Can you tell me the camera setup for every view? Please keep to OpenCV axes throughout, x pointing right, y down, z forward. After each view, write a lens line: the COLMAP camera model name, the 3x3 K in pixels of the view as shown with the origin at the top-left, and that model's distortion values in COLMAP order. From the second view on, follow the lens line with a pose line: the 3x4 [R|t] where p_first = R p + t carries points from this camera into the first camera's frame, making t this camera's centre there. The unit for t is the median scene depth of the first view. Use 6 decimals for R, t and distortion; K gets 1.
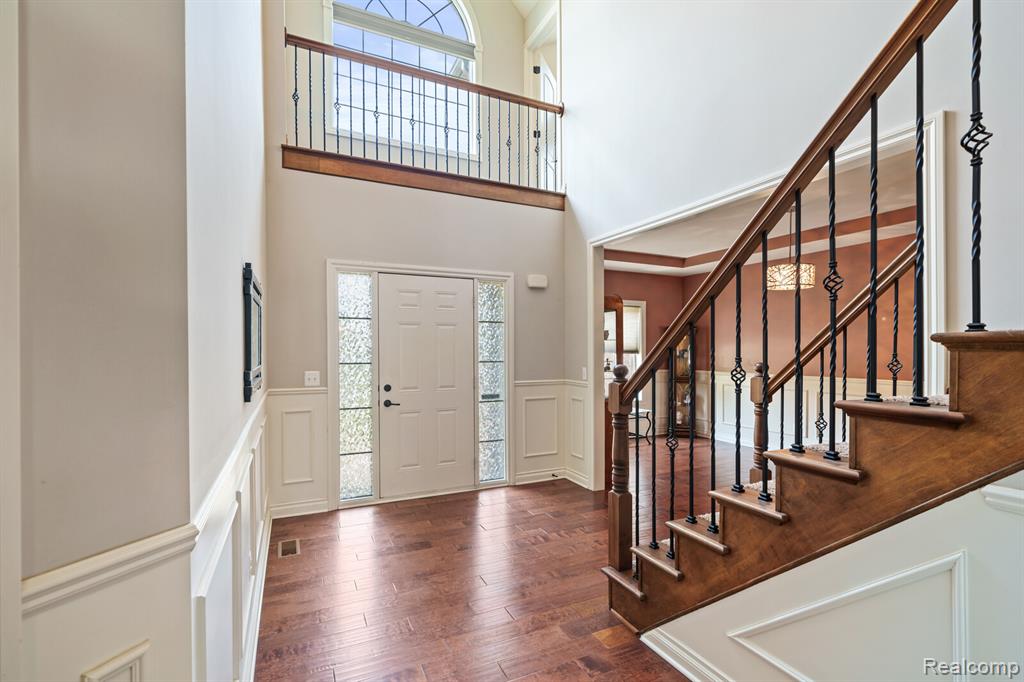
lens RADIAL K [[451.8, 0, 511.3], [0, 451.8, 345.8], [0, 0, 1]] dist [0.000160, -0.000069]
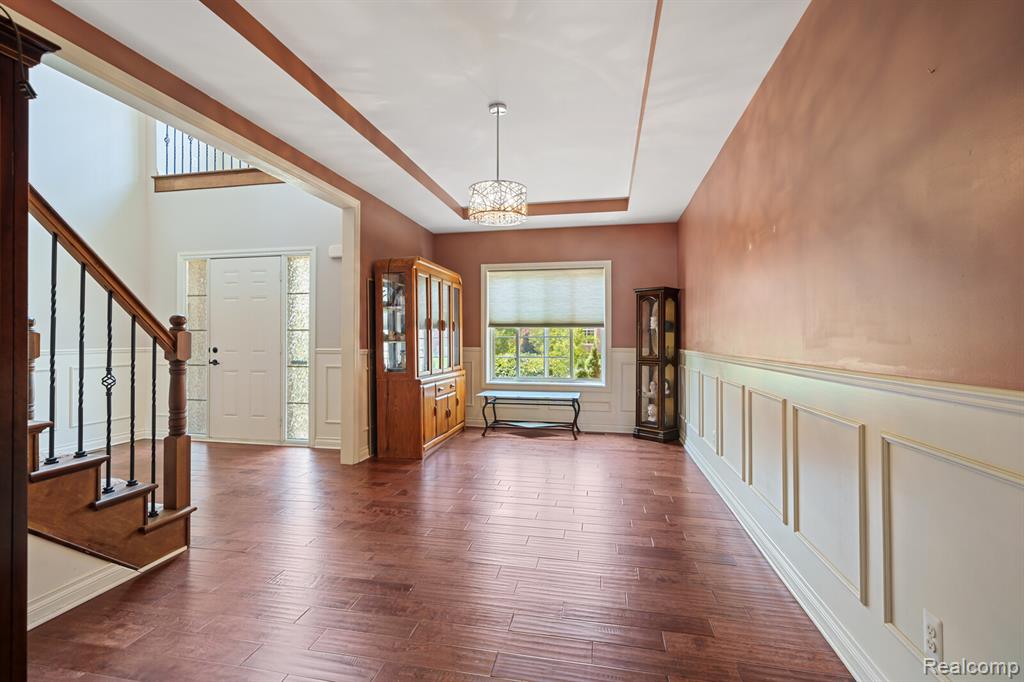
lens RADIAL K [[462.6, 0, 508.8], [0, 462.6, 332.5], [0, 0, 1]] dist [0.001346, -0.000187]
pose [[0.793024, -0.007255, -0.609148, 1.057697], [0.002388, 0.999958, -0.008800, 0.053160], [0.609186, 0.005524, 0.793008, 0.437929]]
